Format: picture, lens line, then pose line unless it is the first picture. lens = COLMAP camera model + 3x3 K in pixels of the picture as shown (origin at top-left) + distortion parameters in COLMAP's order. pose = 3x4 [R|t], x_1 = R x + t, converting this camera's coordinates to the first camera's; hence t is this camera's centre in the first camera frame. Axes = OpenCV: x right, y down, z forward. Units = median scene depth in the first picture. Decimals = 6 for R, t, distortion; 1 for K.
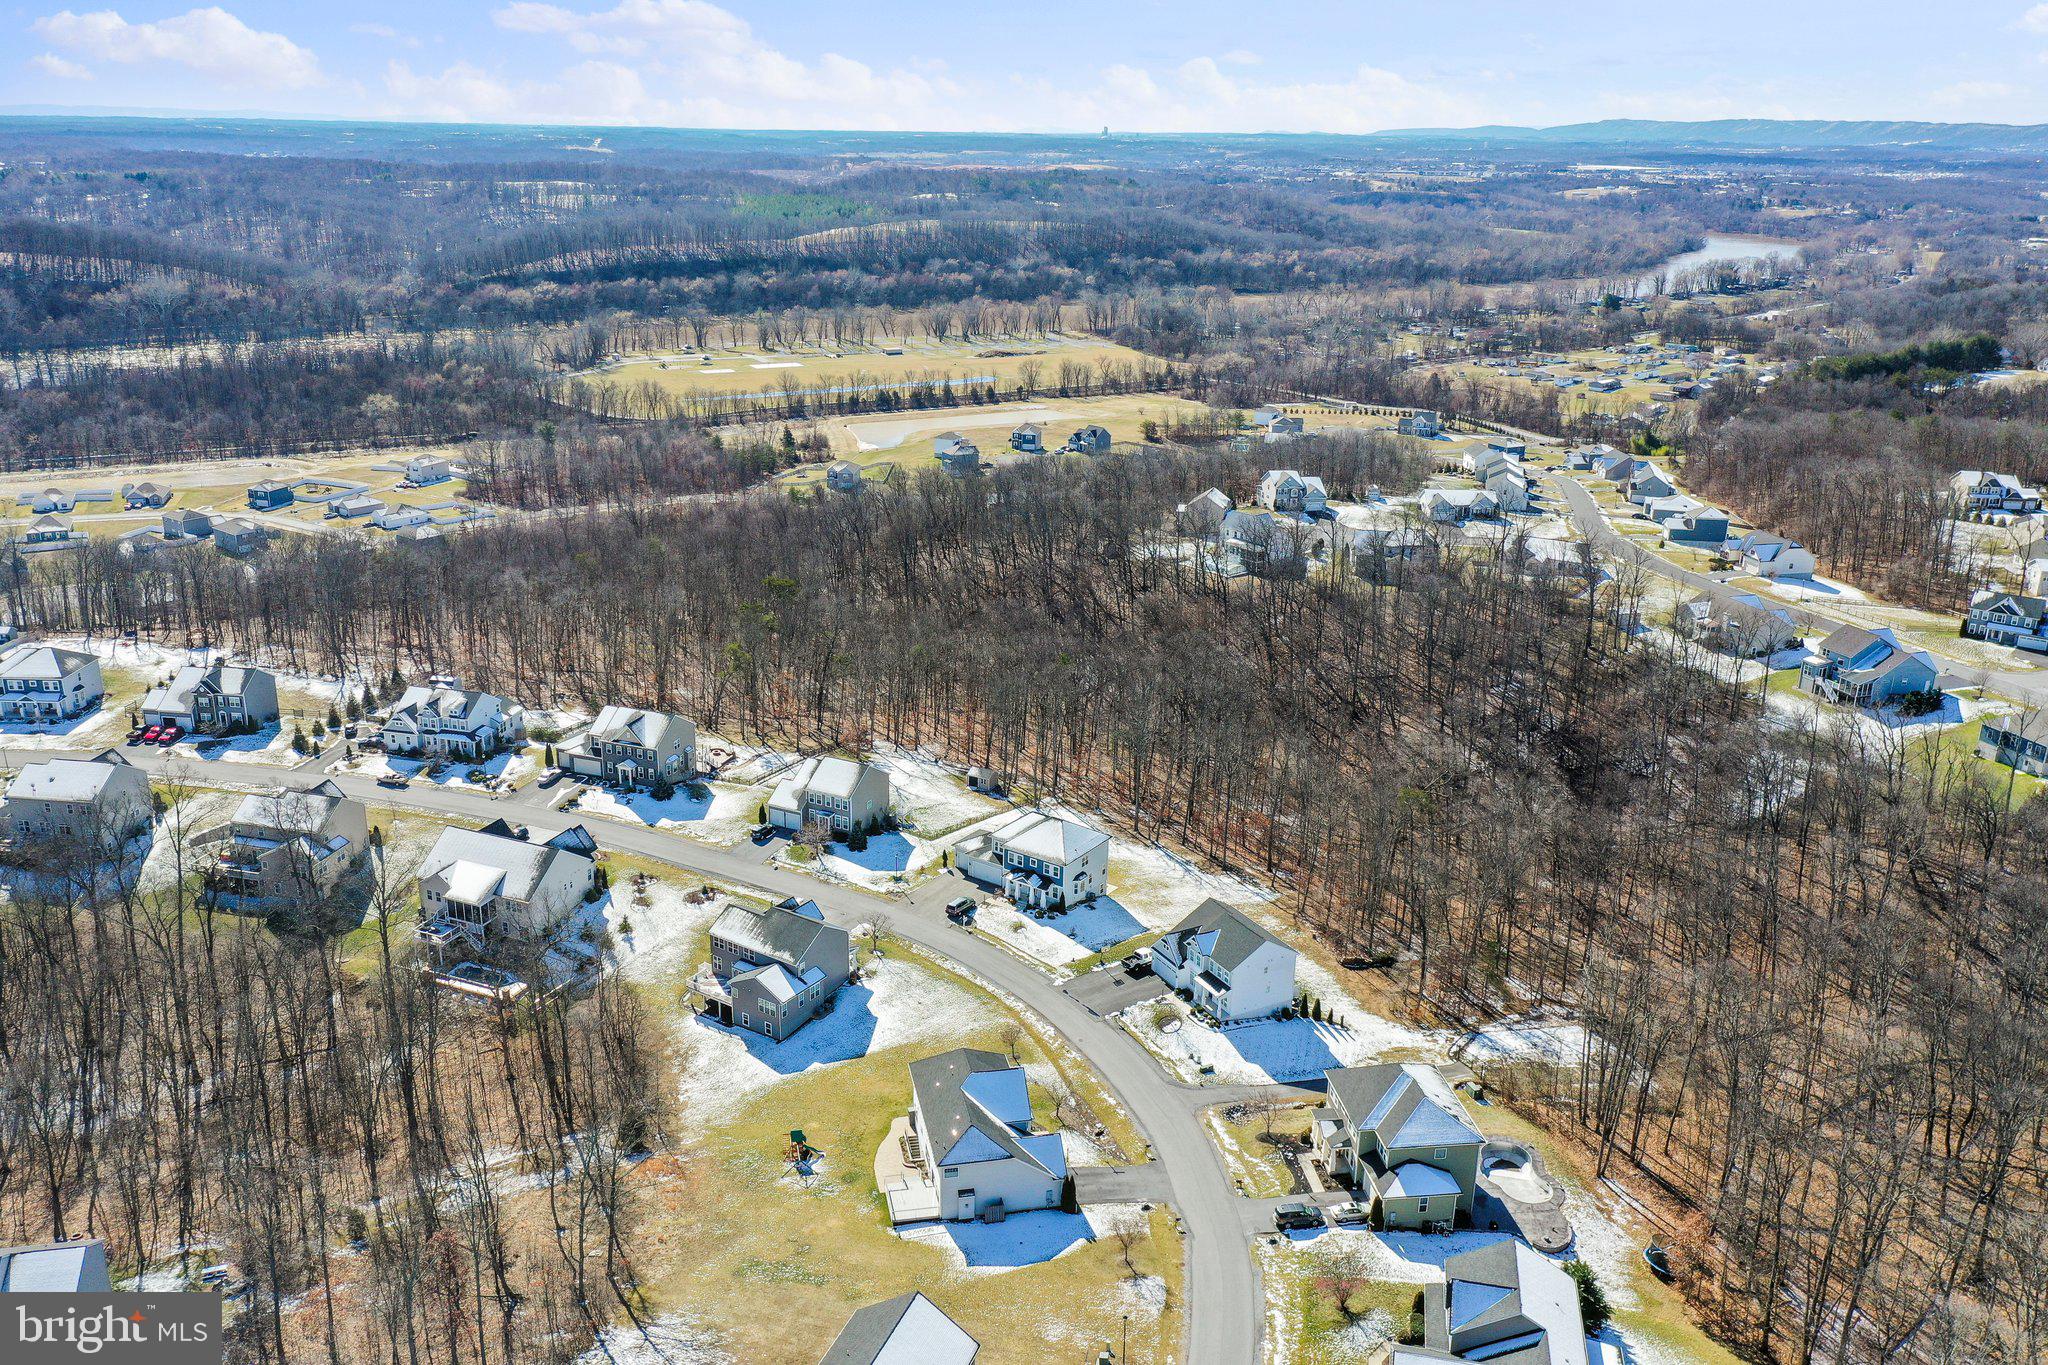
lens RADIAL K [[1619.0, 0, 1005.8], [0, 1619.0, 664.8], [0, 0, 1]] dist [-0.004774, 0.006635]
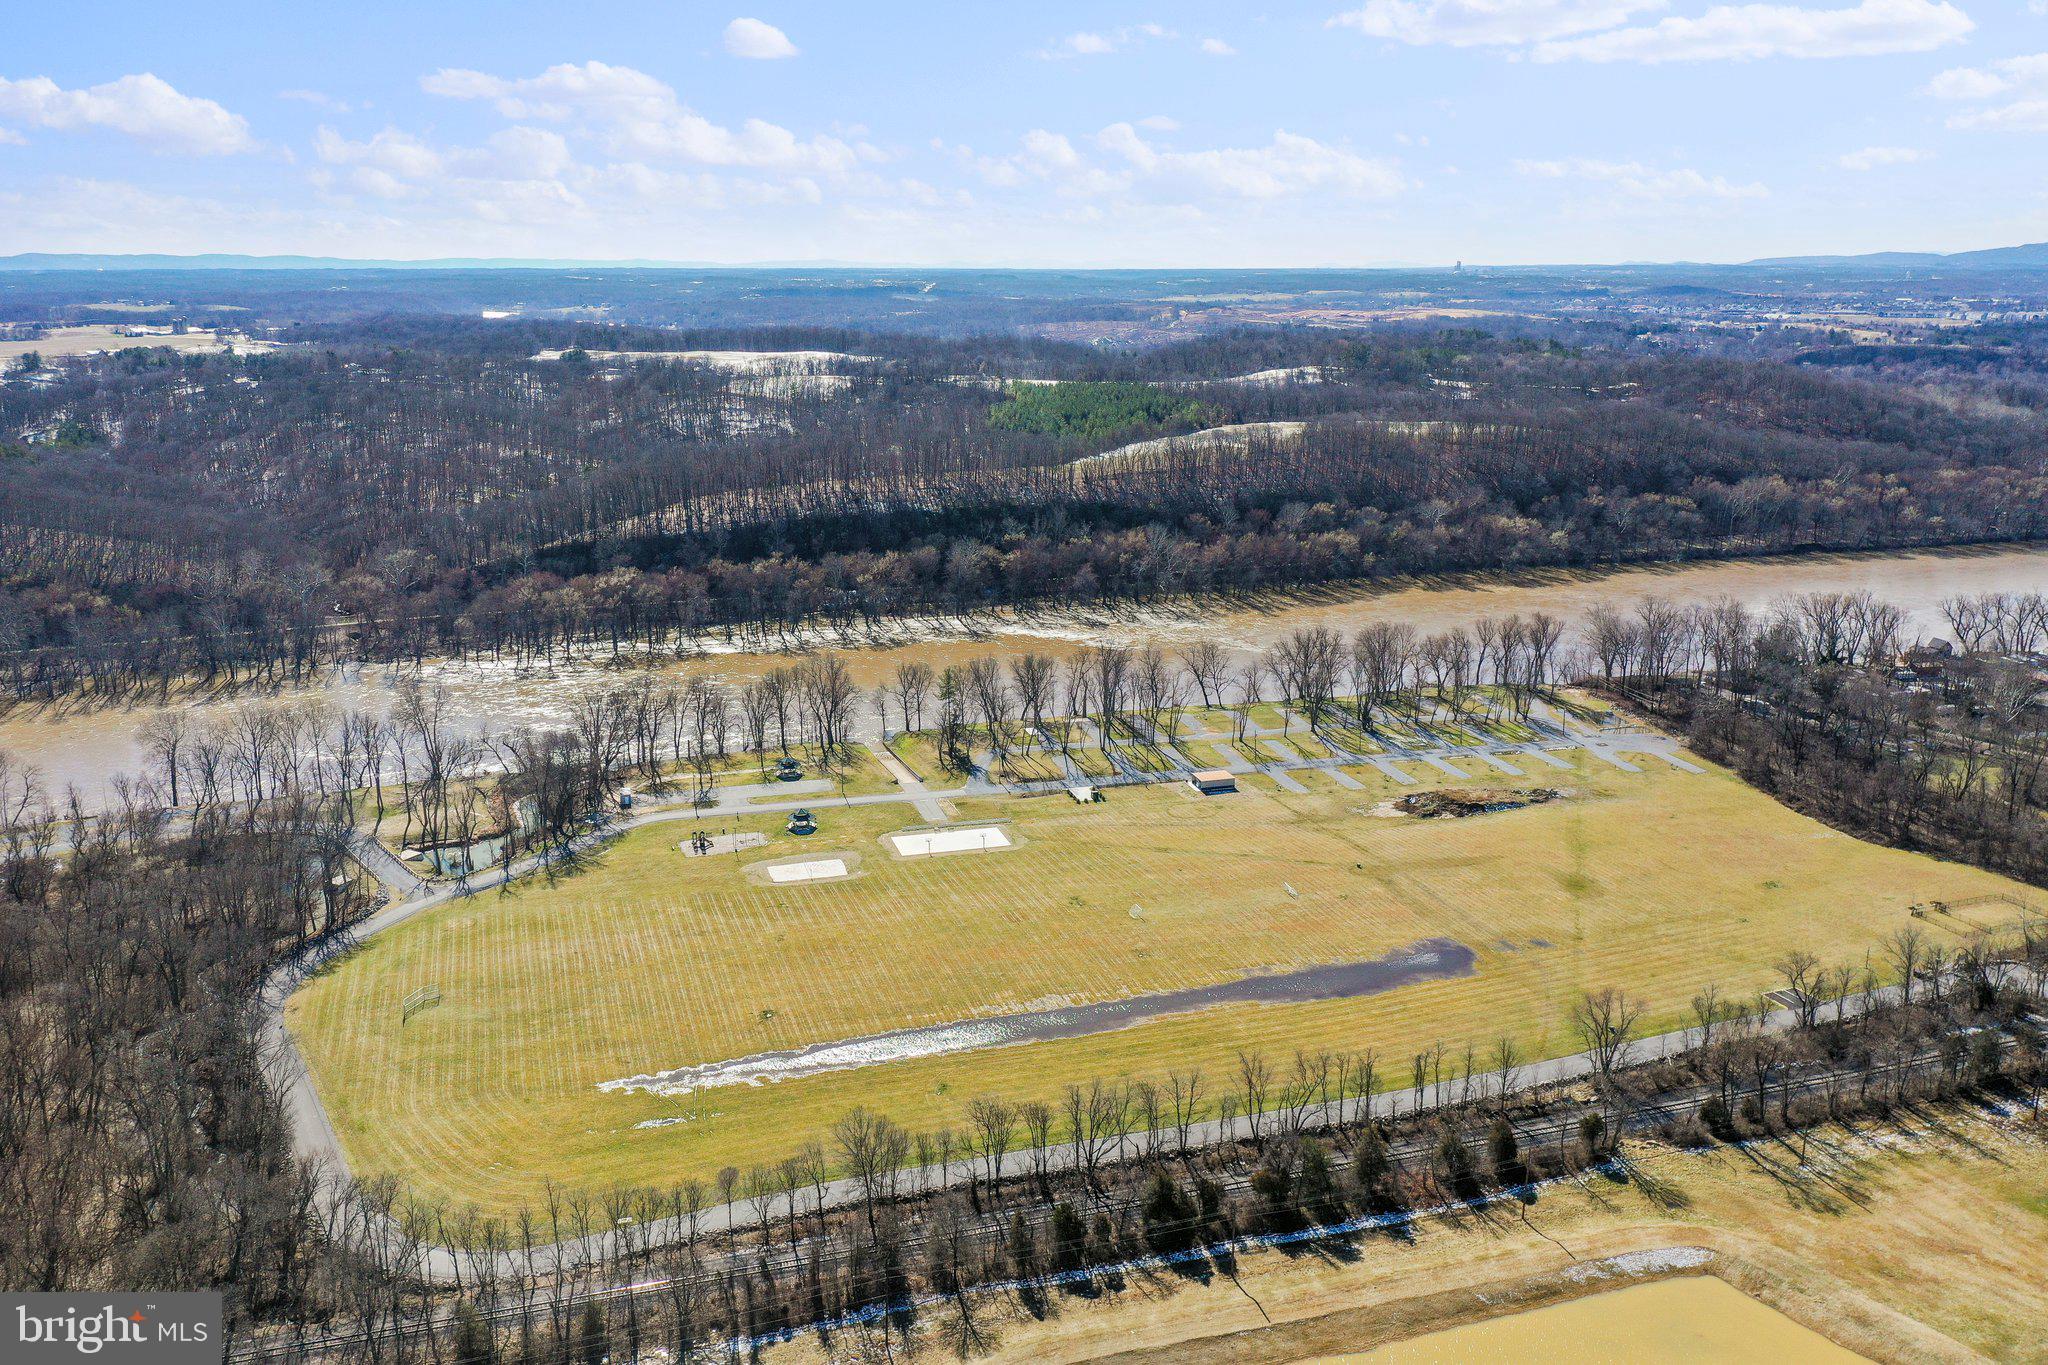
lens RADIAL K [[1610.3, 0, 1024.0], [0, 1610.3, 682.5], [0, 0, 1]] dist [0.006409, 0.003681]
pose [[0.981547, 0.034056, -0.188164, -0.047508], [-0.046571, 0.996958, -0.062496, -0.243701], [0.185463, 0.070106, 0.980147, 0.680967]]
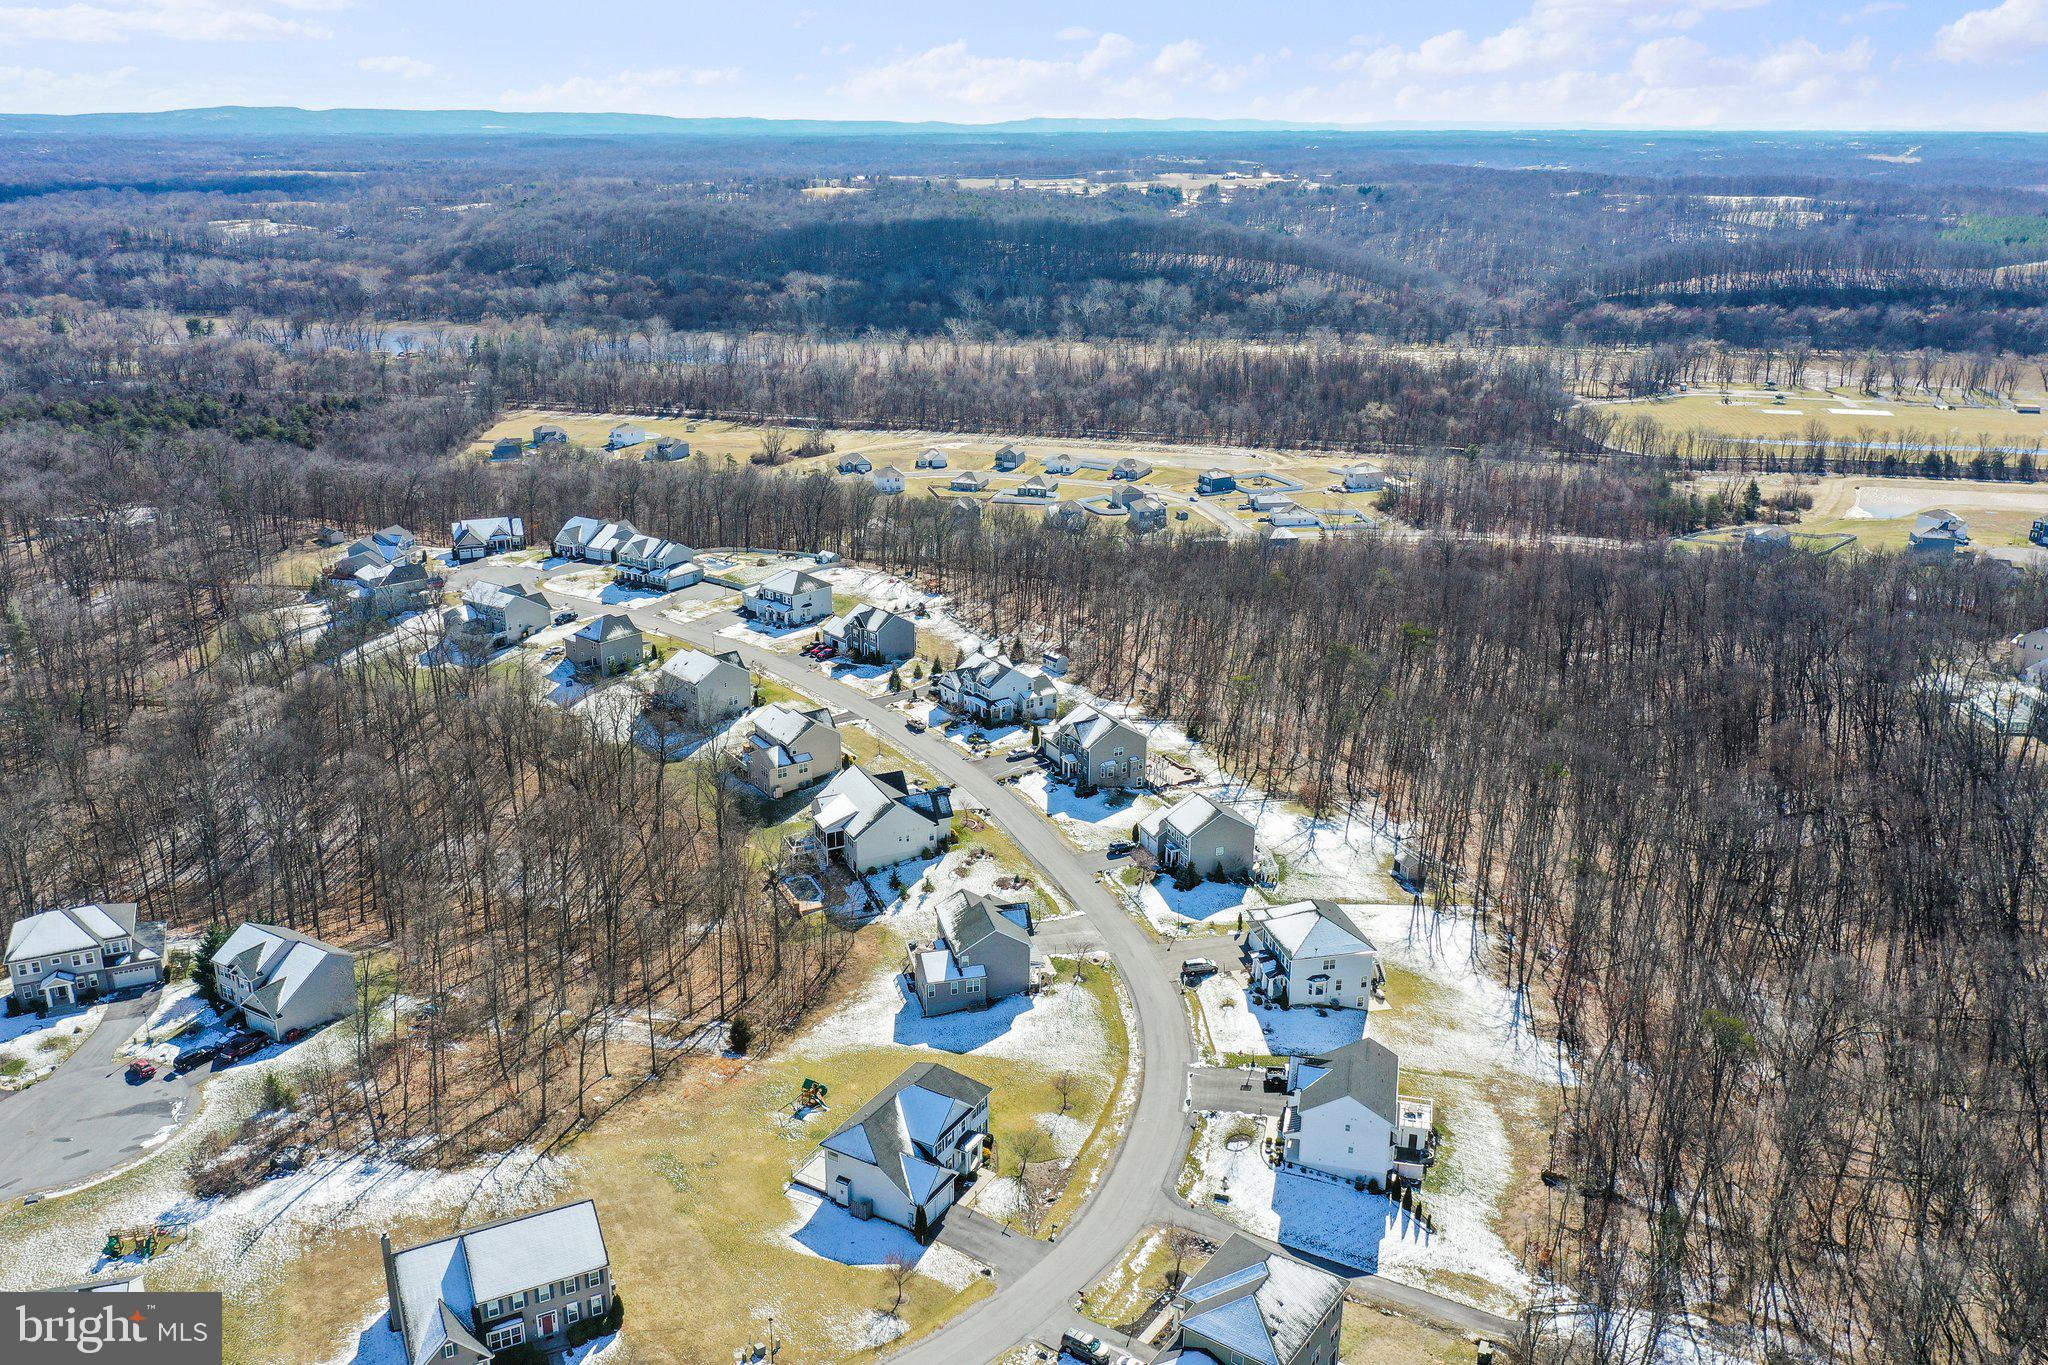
lens RADIAL K [[1619.0, 0, 1005.8], [0, 1619.0, 664.8], [0, 0, 1]] dist [-0.004774, 0.006635]
pose [[0.736937, 0.196515, -0.646766, 0.137245], [-0.199755, 0.977387, 0.069367, -0.021508], [0.645773, 0.078076, 0.759527, 0.043983]]
